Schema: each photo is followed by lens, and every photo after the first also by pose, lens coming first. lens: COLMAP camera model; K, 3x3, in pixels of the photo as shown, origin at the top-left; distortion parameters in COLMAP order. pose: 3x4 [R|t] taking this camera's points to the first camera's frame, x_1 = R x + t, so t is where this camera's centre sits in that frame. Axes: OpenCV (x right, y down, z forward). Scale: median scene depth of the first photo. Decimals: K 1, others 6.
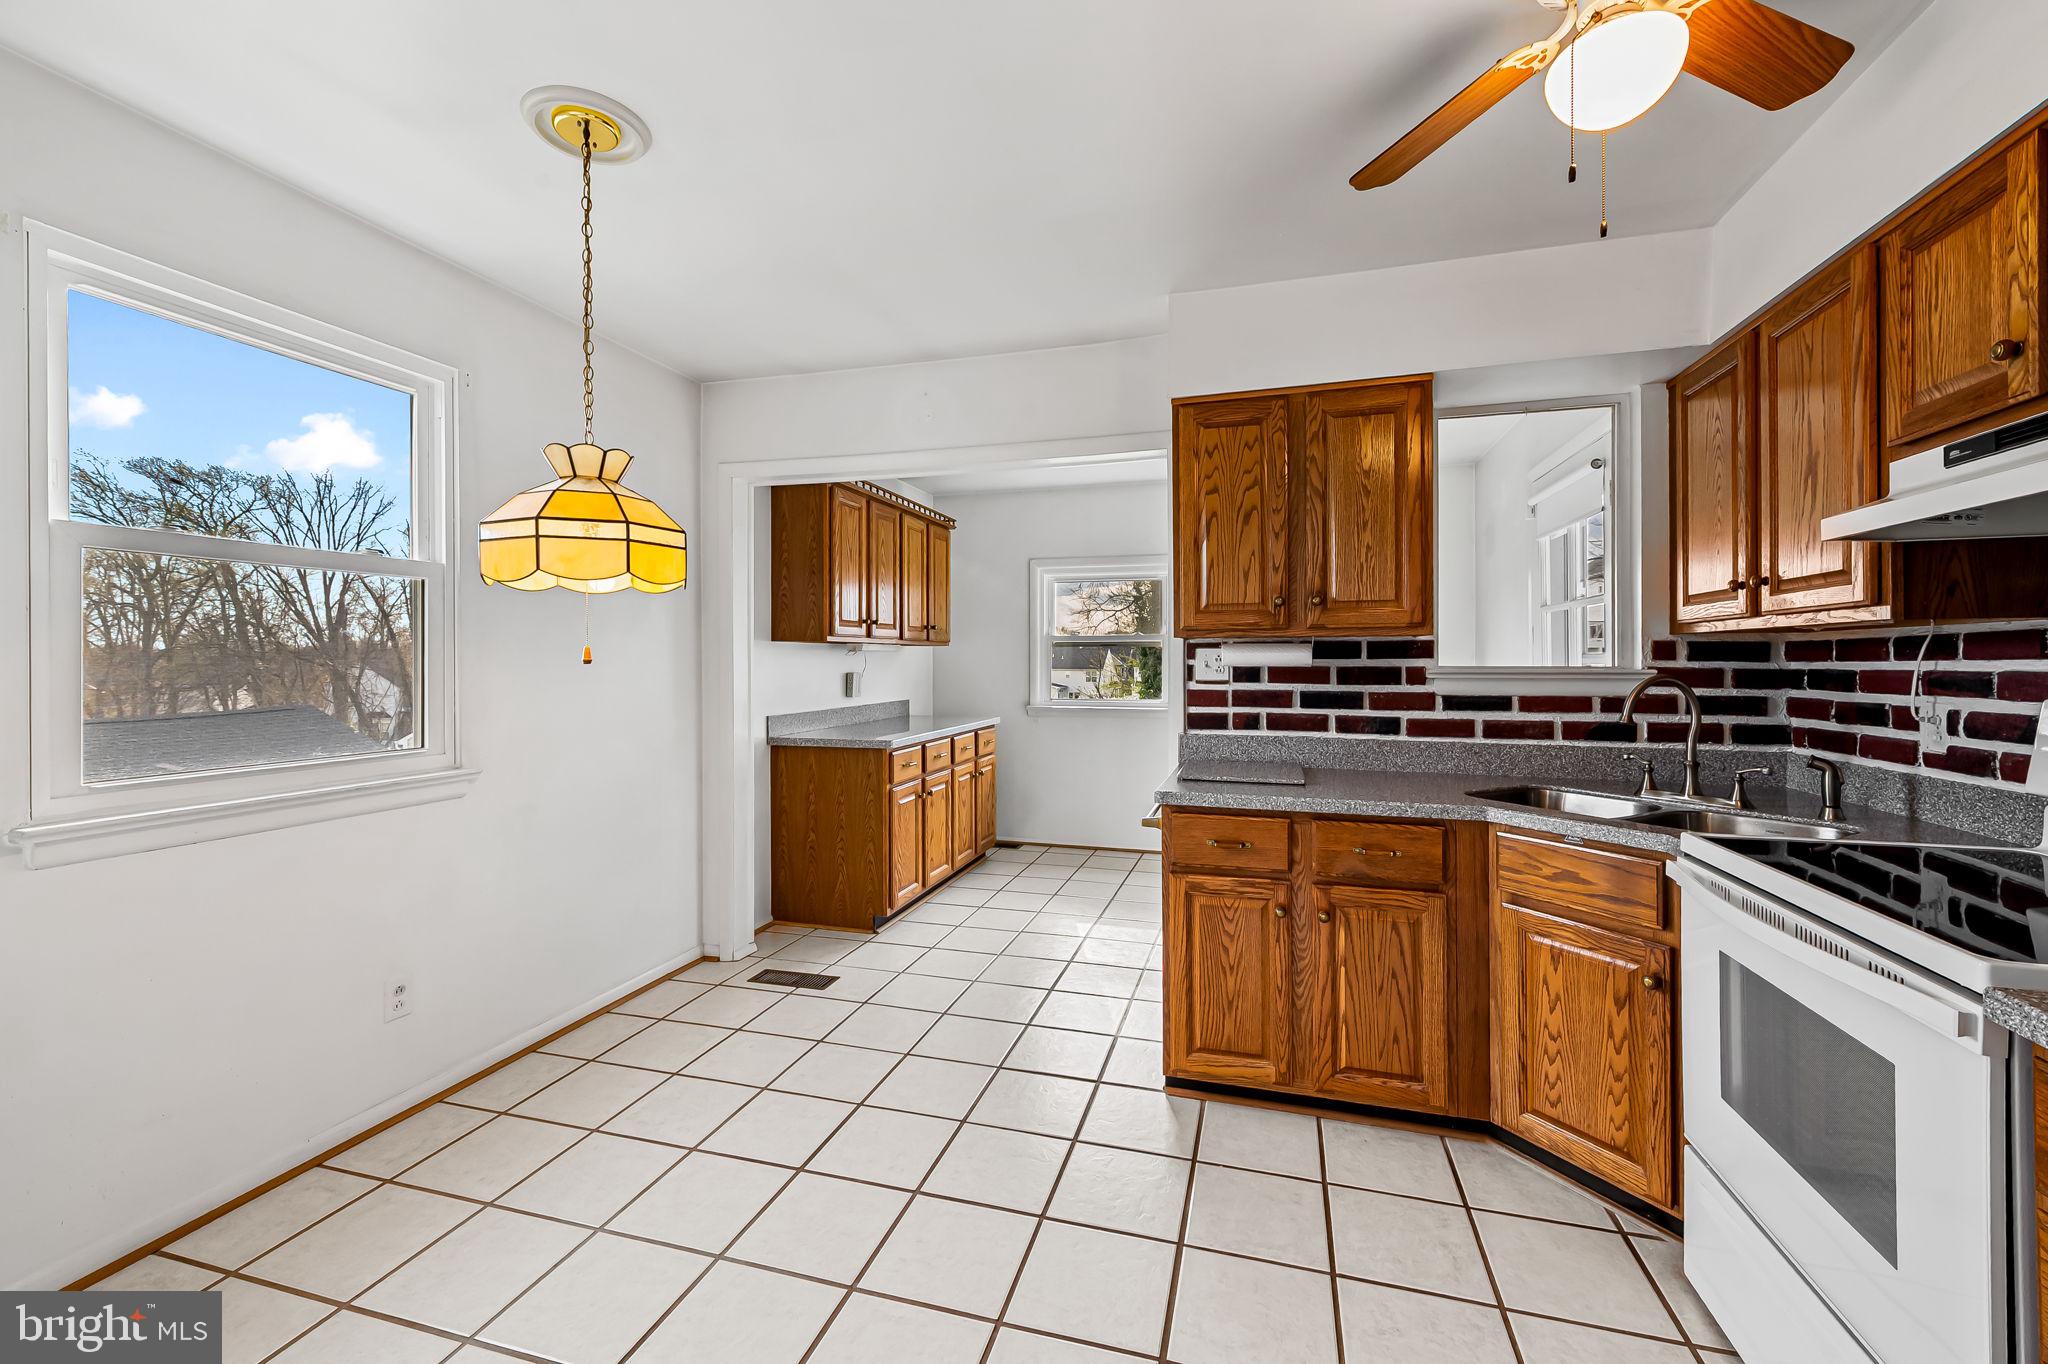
lens RADIAL K [[829.6, 0, 1031.1], [0, 829.6, 659.5], [0, 0, 1]] dist [-0.000647, -0.000347]
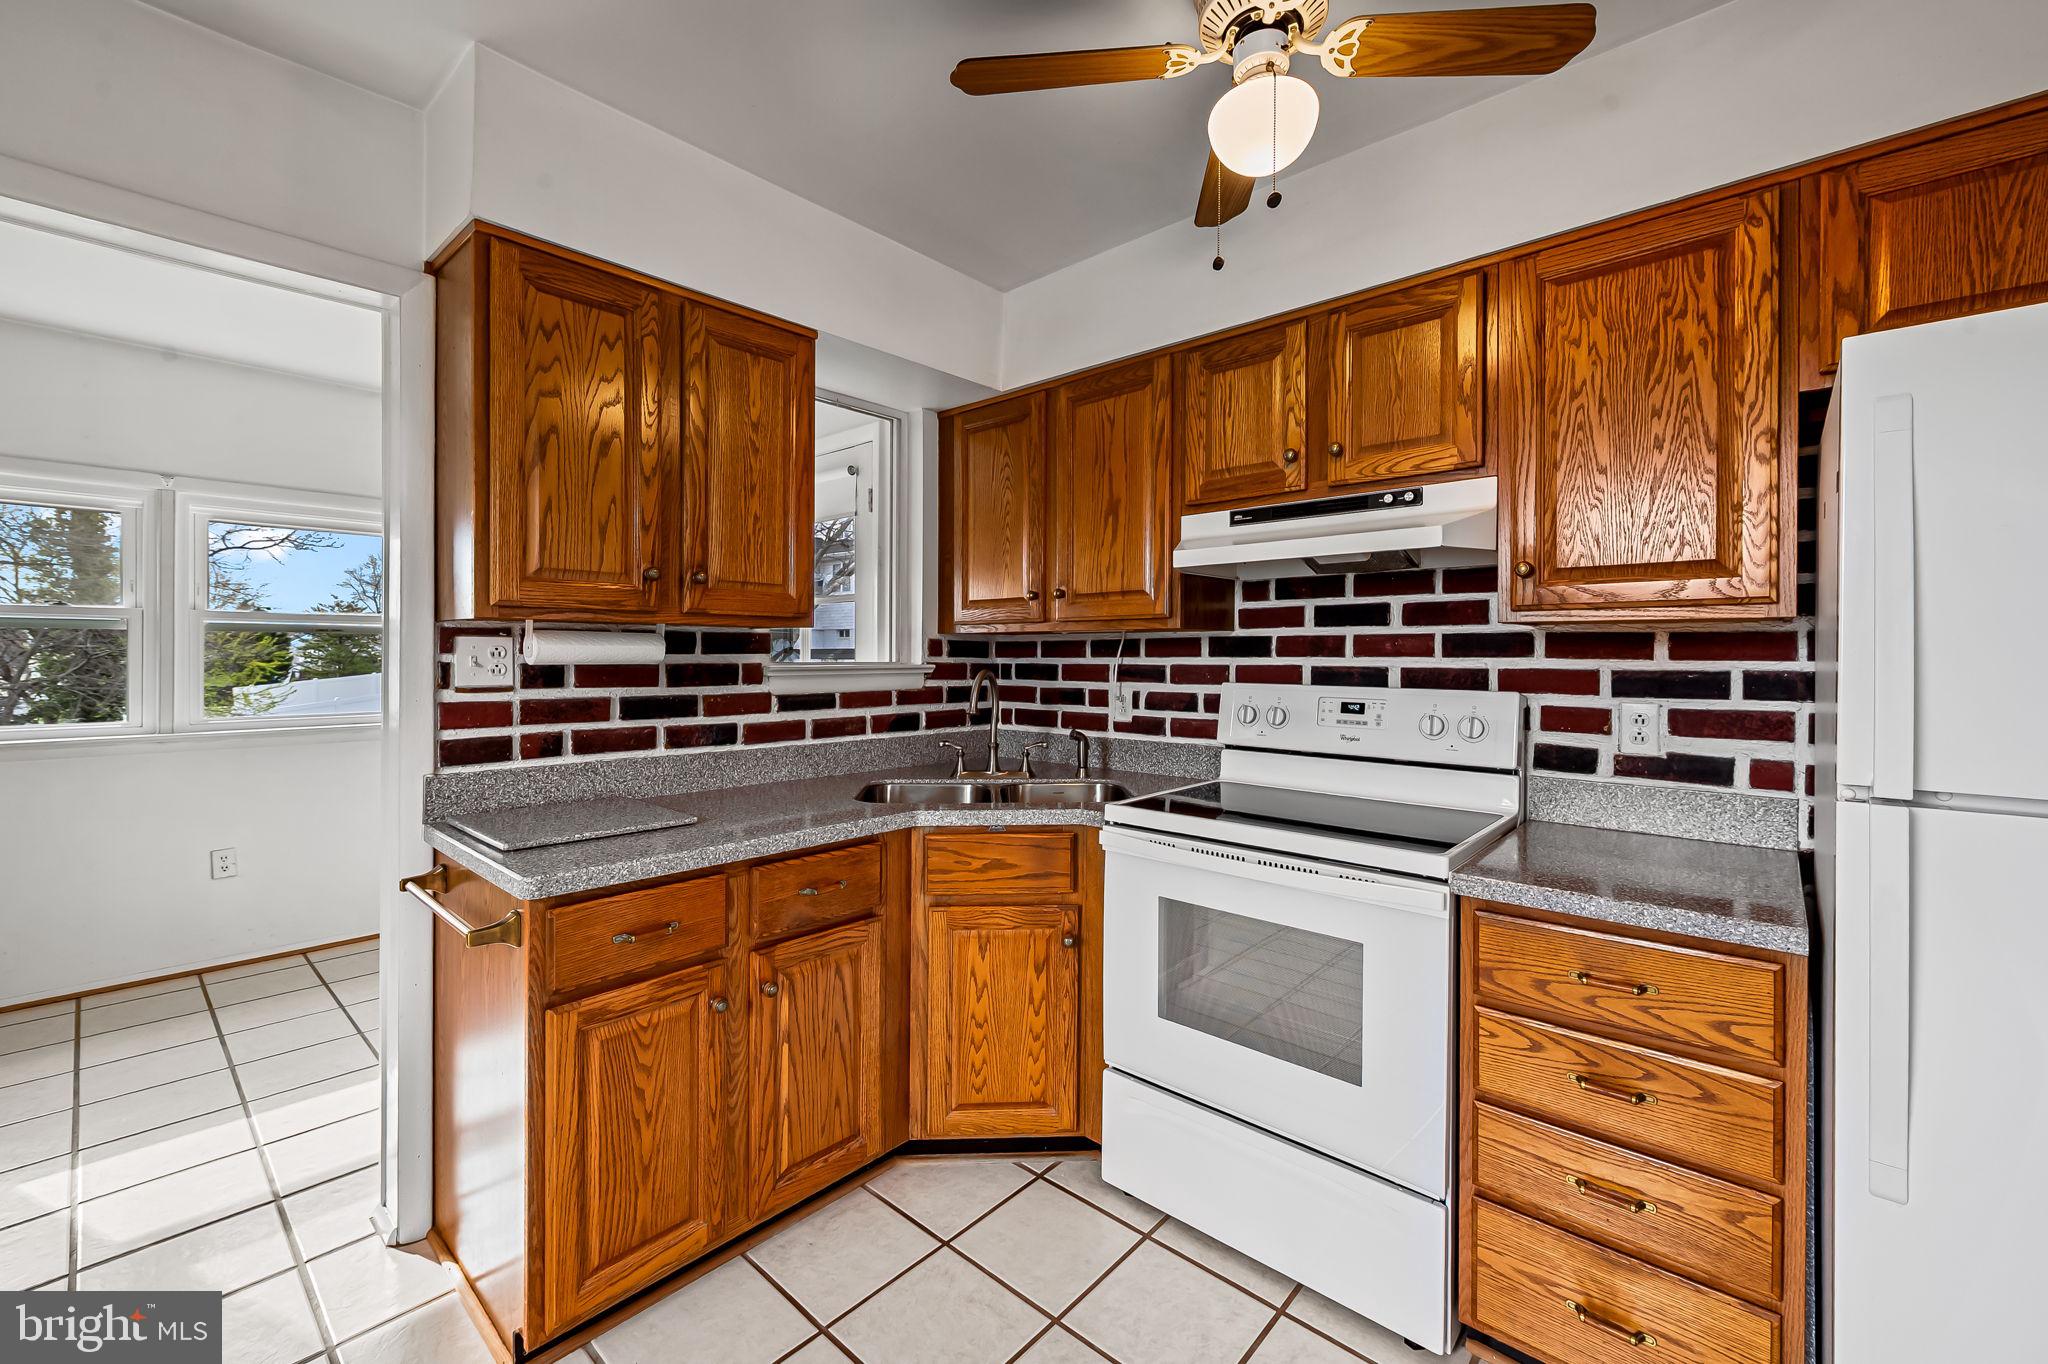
lens RADIAL K [[829.6, 0, 1031.1], [0, 829.6, 659.5], [0, 0, 1]] dist [-0.000647, -0.000347]
pose [[0.423805, -0.003098, 0.905748, -0.225008], [-0.004814, 0.999972, 0.005673, -0.001848], [-0.905741, -0.006764, 0.423778, 0.424637]]
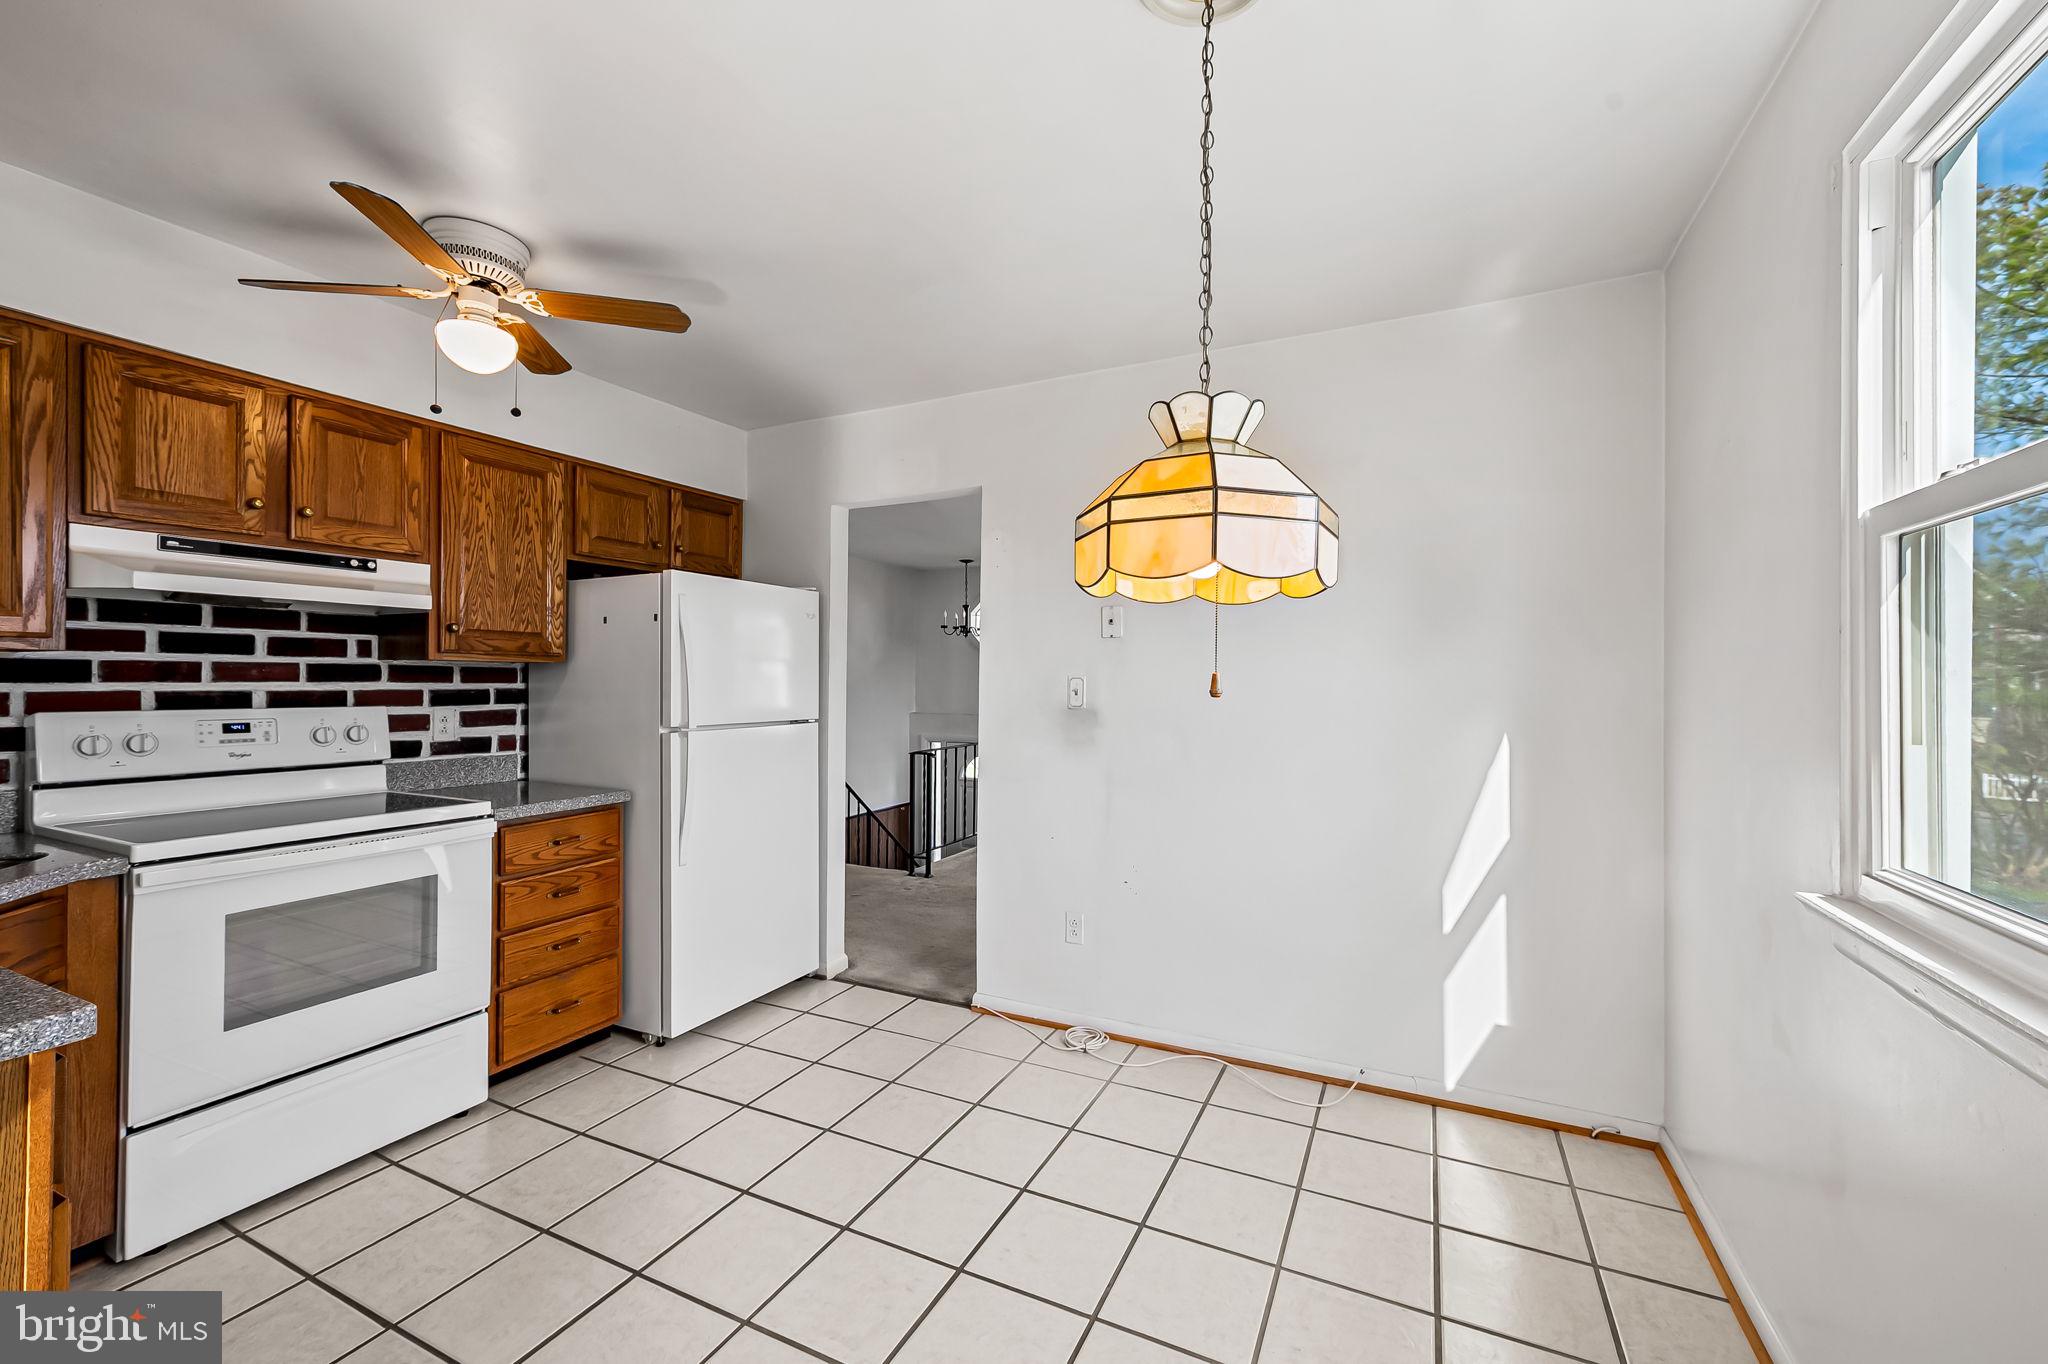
lens RADIAL K [[815.0, 0, 1035.6], [0, 815.0, 681.3], [0, 0, 1]] dist [0.001279, -0.000019]
pose [[-0.987044, -0.003985, 0.160400, -0.376028], [-0.003948, 0.999992, 0.000551, -0.006679], [-0.160401, -0.000090, -0.987052, 1.309306]]
